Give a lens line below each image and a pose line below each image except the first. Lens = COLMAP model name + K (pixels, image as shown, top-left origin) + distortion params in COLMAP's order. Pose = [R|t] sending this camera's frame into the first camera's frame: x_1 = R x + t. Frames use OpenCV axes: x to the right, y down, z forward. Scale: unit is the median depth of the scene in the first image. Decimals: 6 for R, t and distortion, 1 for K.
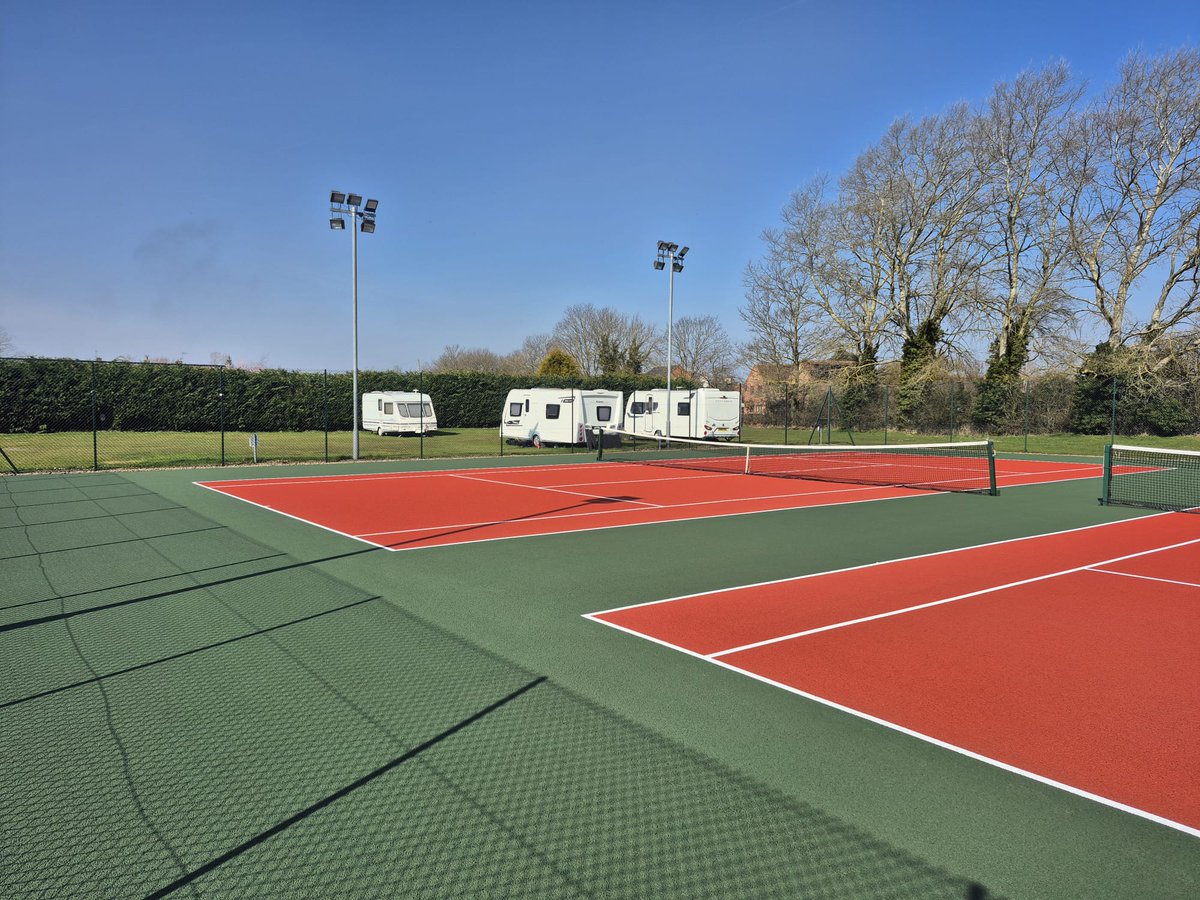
lens RADIAL K [[821.2, 0, 600.0], [0, 821.2, 450.0], [0, 0, 1]] dist [0.072578, -0.085019]
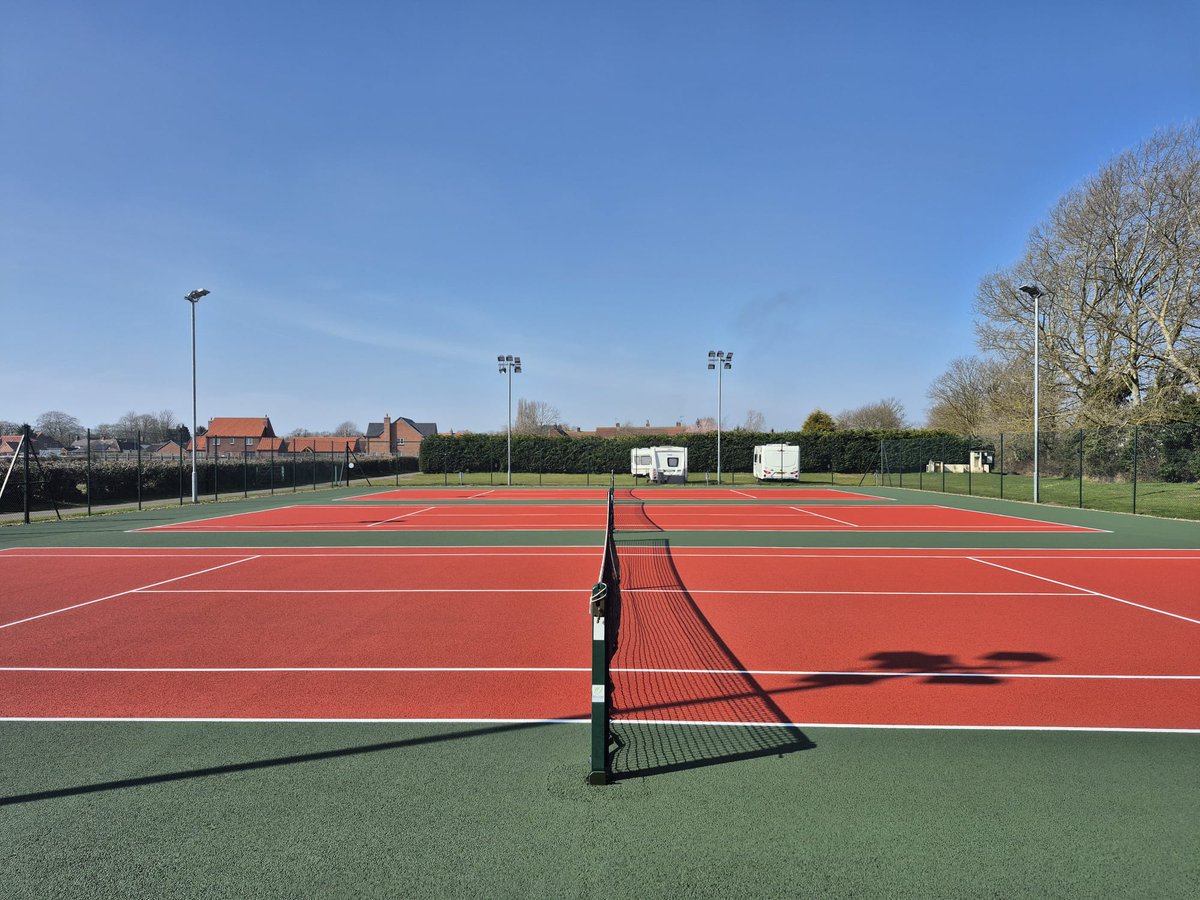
lens RADIAL K [[821.2, 0, 600.0], [0, 821.2, 450.0], [0, 0, 1]] dist [0.072578, -0.085019]
pose [[0.779652, -0.011802, -0.626102, 0.783259], [-0.025099, 0.998430, -0.050075, 0.013518], [0.625710, 0.054756, 0.778131, -0.291452]]
